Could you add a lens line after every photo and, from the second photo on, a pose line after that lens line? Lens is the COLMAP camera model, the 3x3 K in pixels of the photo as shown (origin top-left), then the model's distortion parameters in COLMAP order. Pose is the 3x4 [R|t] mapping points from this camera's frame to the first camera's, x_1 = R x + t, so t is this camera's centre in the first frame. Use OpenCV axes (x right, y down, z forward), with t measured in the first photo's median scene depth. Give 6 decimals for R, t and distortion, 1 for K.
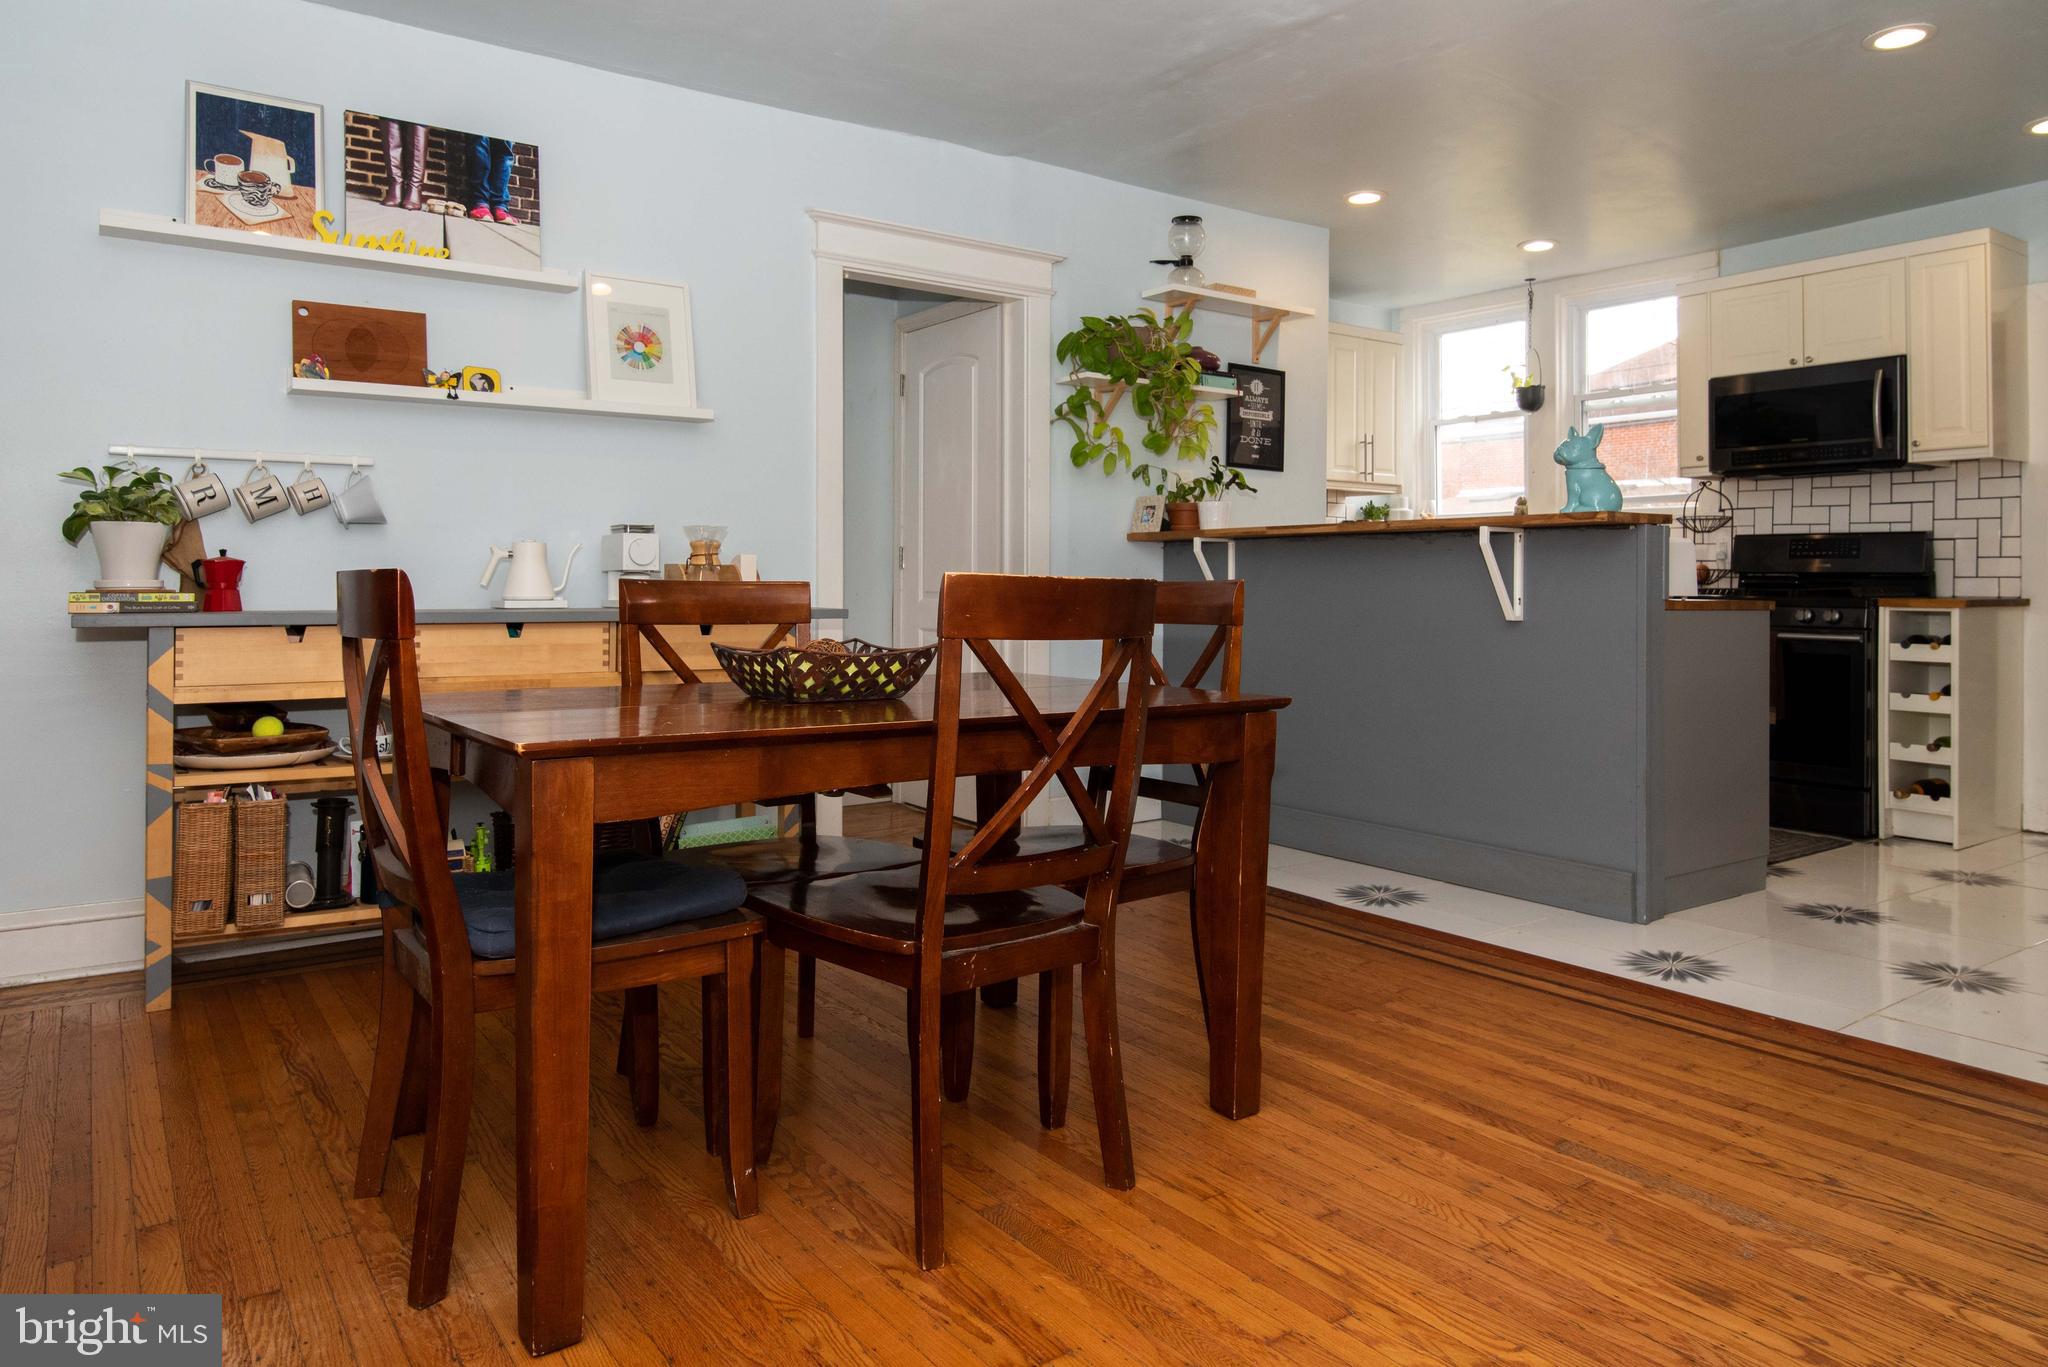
lens RADIAL K [[1332.6, 0, 1024.3], [0, 1332.6, 590.1], [0, 0, 1]] dist [-0.004605, -0.000937]
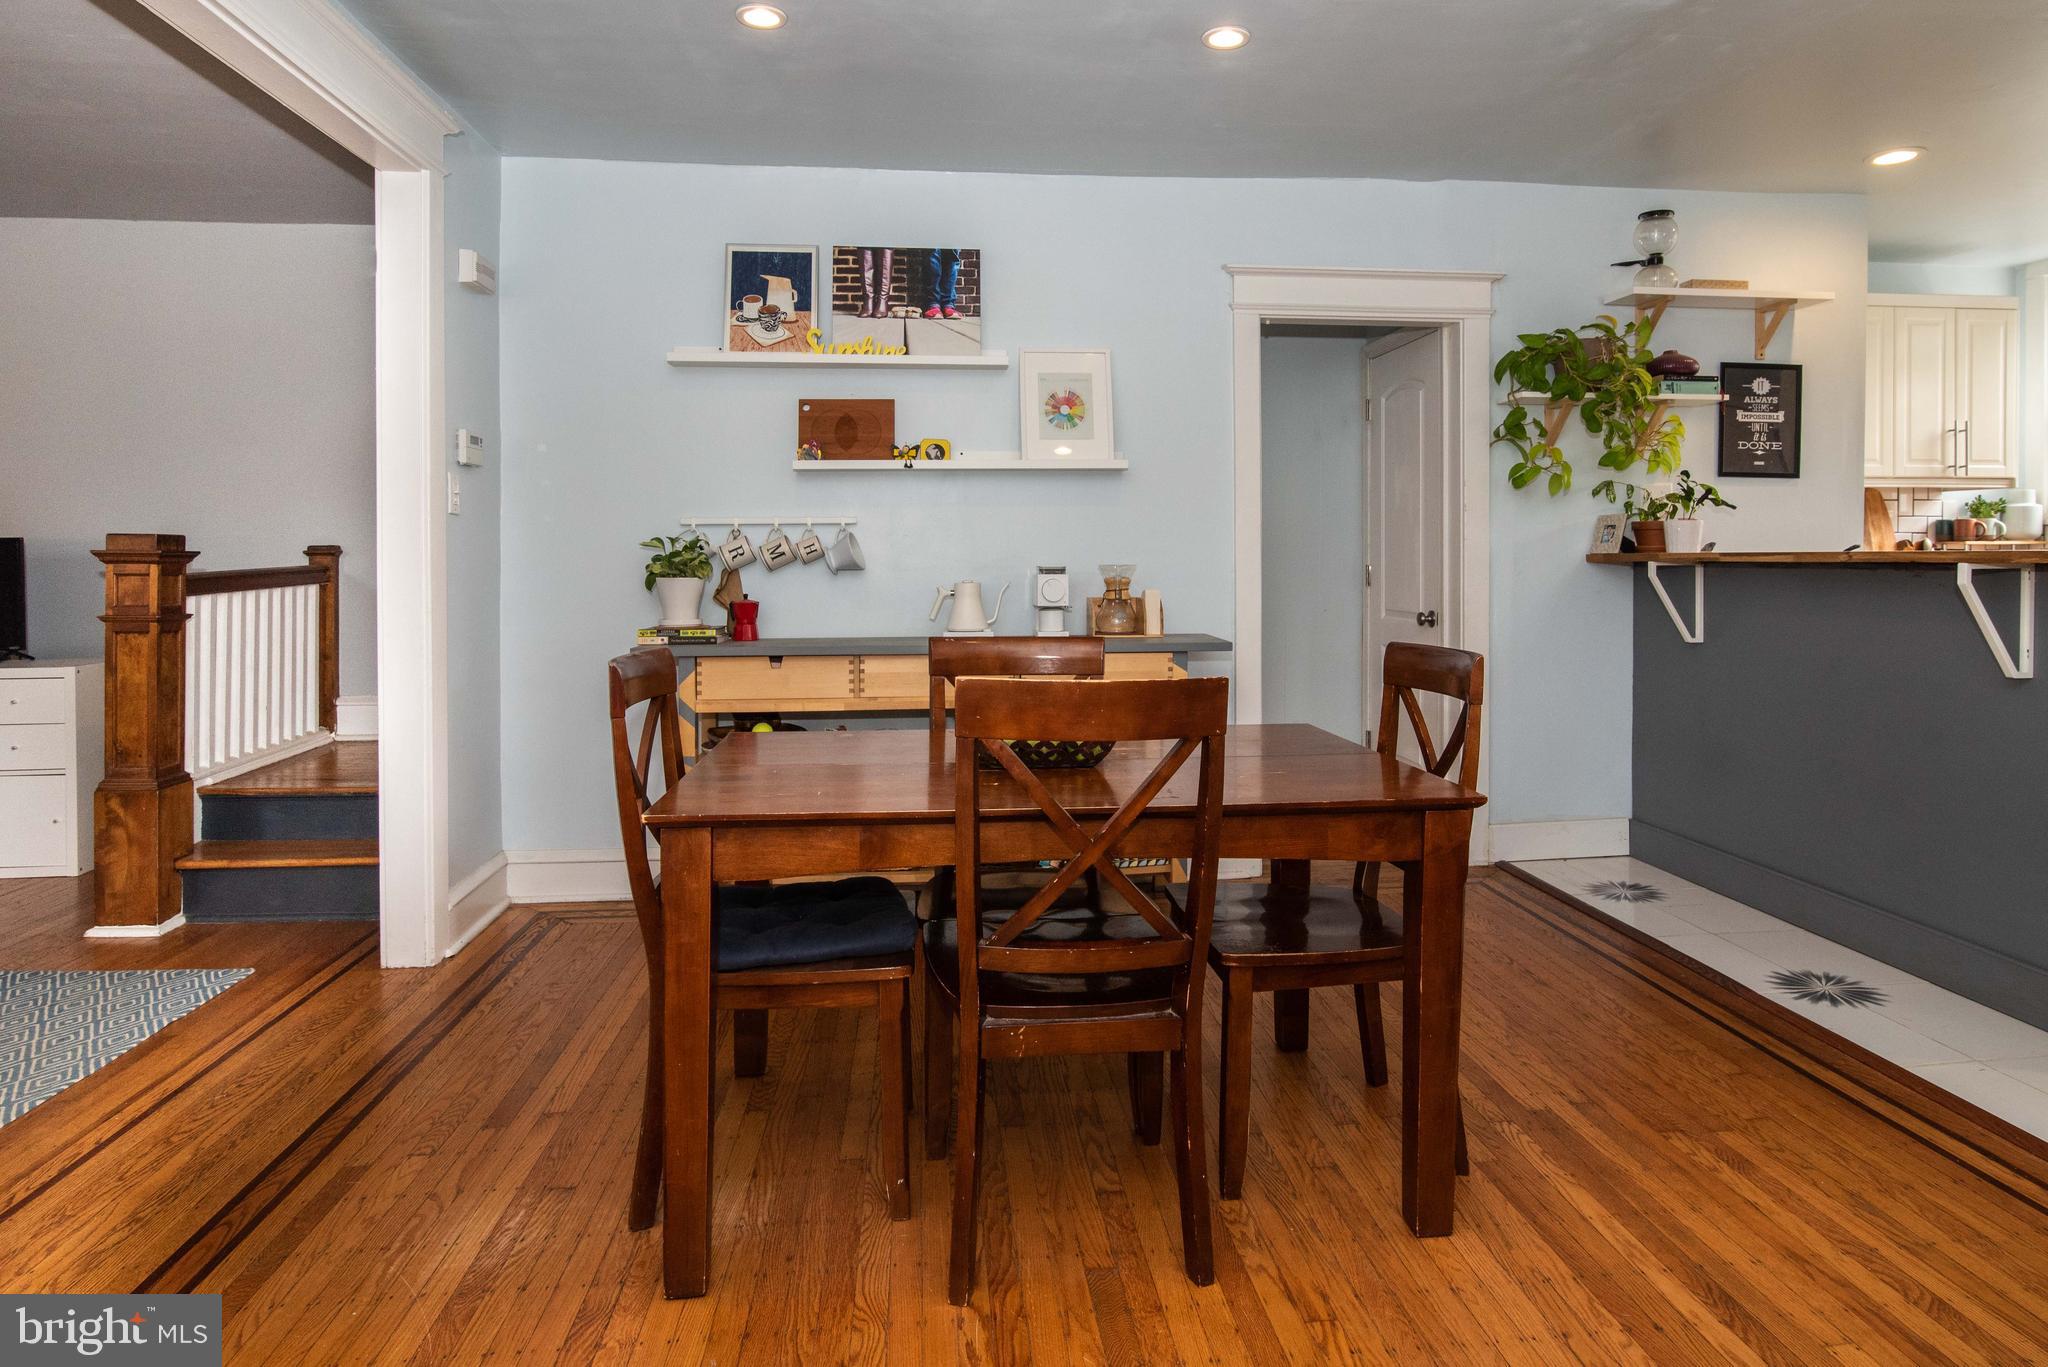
lens RADIAL K [[1195.5, 0, 1036.6], [0, 1195.5, 585.6], [0, 0, 1]] dist [-0.017279, 0.002571]
pose [[0.869560, 0.003167, -0.493817, 0.217669], [0.006220, 0.999830, 0.017364, -0.052053], [0.493788, -0.018171, 0.869393, 0.091528]]
